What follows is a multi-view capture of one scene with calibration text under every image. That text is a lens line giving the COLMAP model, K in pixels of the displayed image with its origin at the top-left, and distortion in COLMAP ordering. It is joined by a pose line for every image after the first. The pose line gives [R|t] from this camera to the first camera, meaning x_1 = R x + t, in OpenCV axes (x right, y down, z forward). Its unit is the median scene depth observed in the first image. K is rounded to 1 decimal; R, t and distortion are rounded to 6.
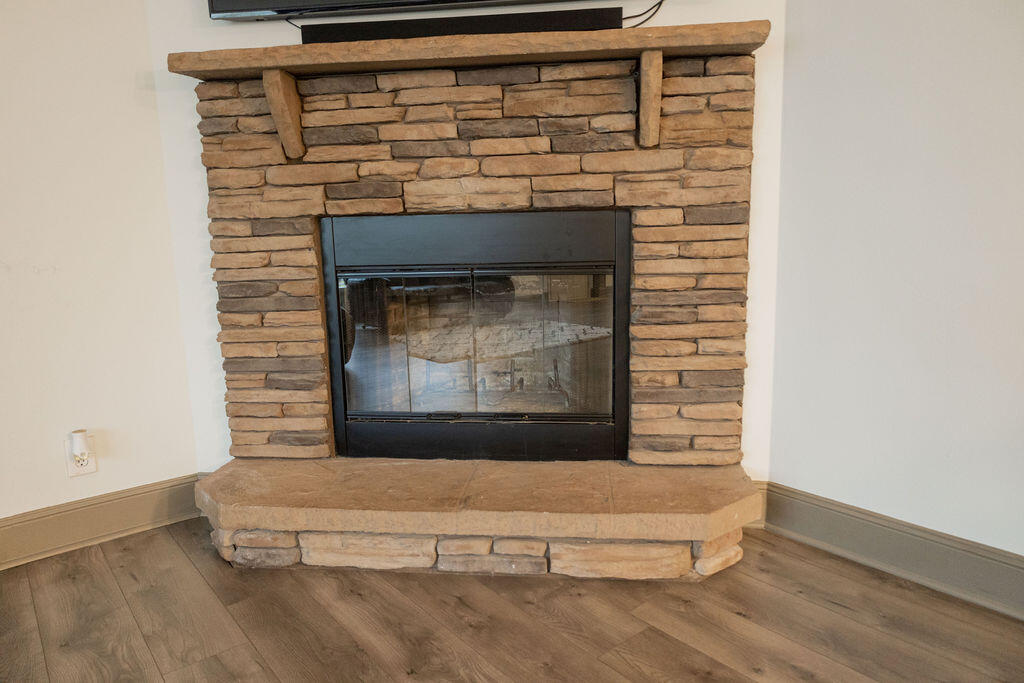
lens RADIAL K [[670.1, 0, 506.8], [0, 670.1, 341.1], [0, 0, 1]] dist [-0.000539, 0.009331]
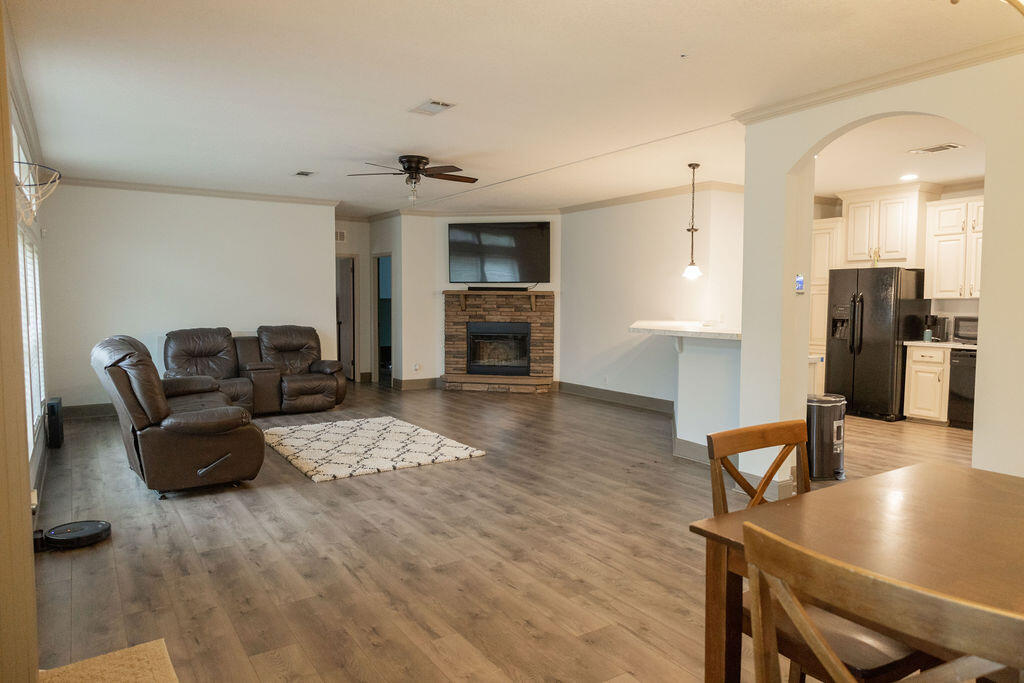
lens RADIAL K [[670.1, 0, 508.7], [0, 670.1, 341.5], [0, 0, 1]] dist [-0.000539, 0.009331]
pose [[0.995206, 0.038350, -0.089973, 0.468553], [-0.046754, 0.994545, -0.093244, 0.403097], [0.085907, 0.097003, 0.991570, -3.864039]]
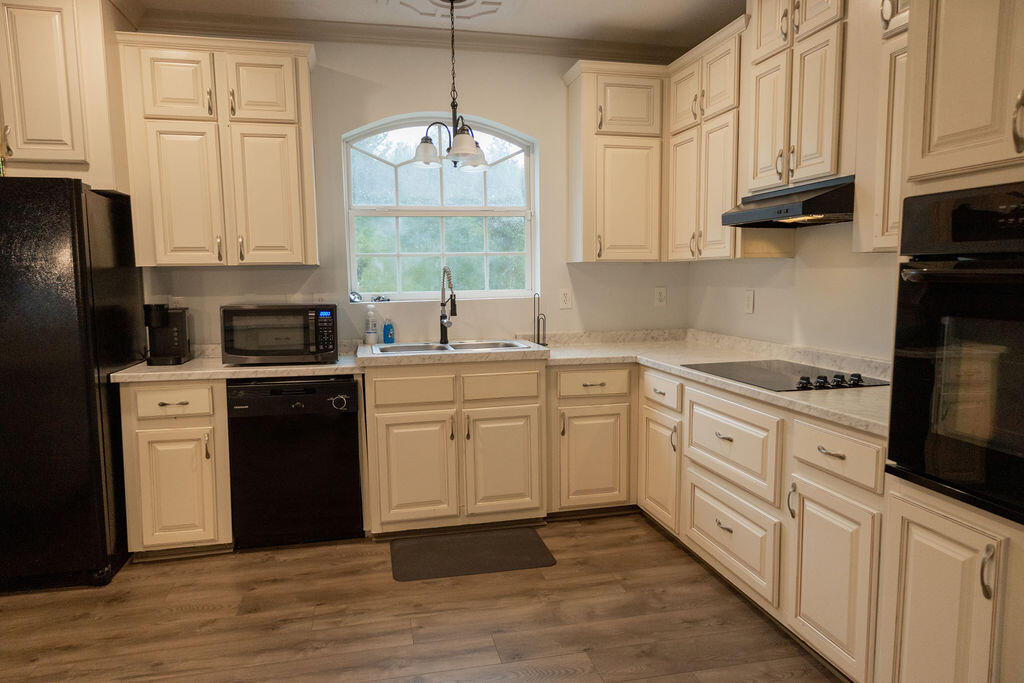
lens RADIAL K [[670.1, 0, 511.6], [0, 670.1, 345.2], [0, 0, 1]] dist [-0.000539, 0.009331]
pose [[0.419309, -0.069244, 0.905199, 1.342896], [0.135670, 0.990670, 0.012937, -0.003084], [-0.897649, 0.117384, 0.424791, -1.441438]]
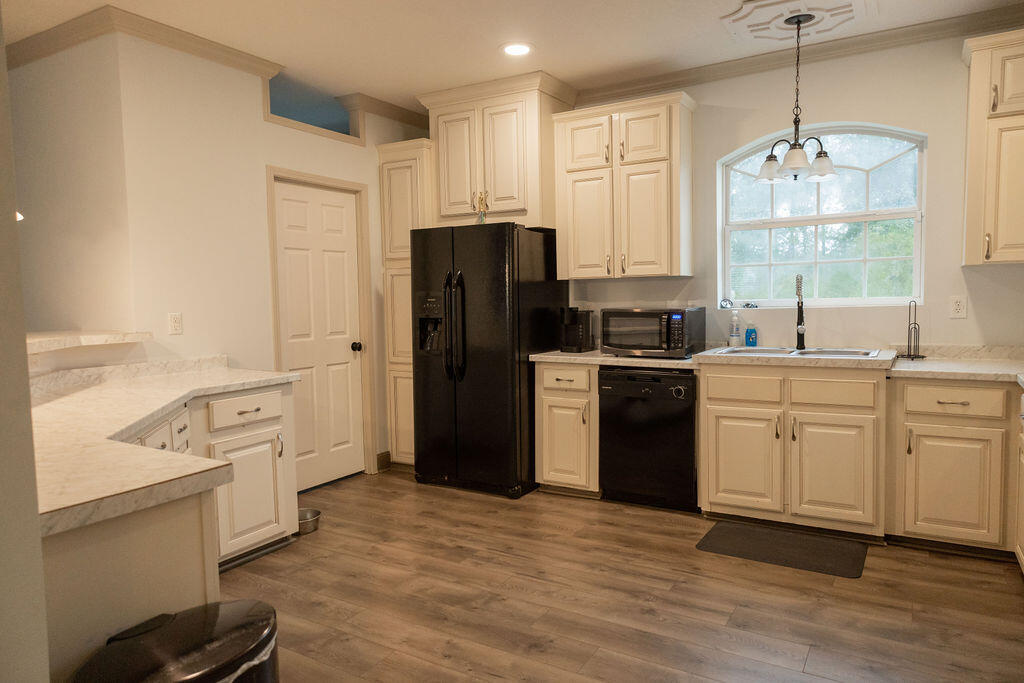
lens RADIAL K [[670.1, 0, 518.1], [0, 670.1, 347.6], [0, 0, 1]] dist [-0.000539, 0.009331]
pose [[0.931881, -0.016708, 0.362380, 1.501892], [0.046696, 0.996153, -0.074152, 0.090259], [-0.359747, 0.086023, 0.929076, -1.968494]]
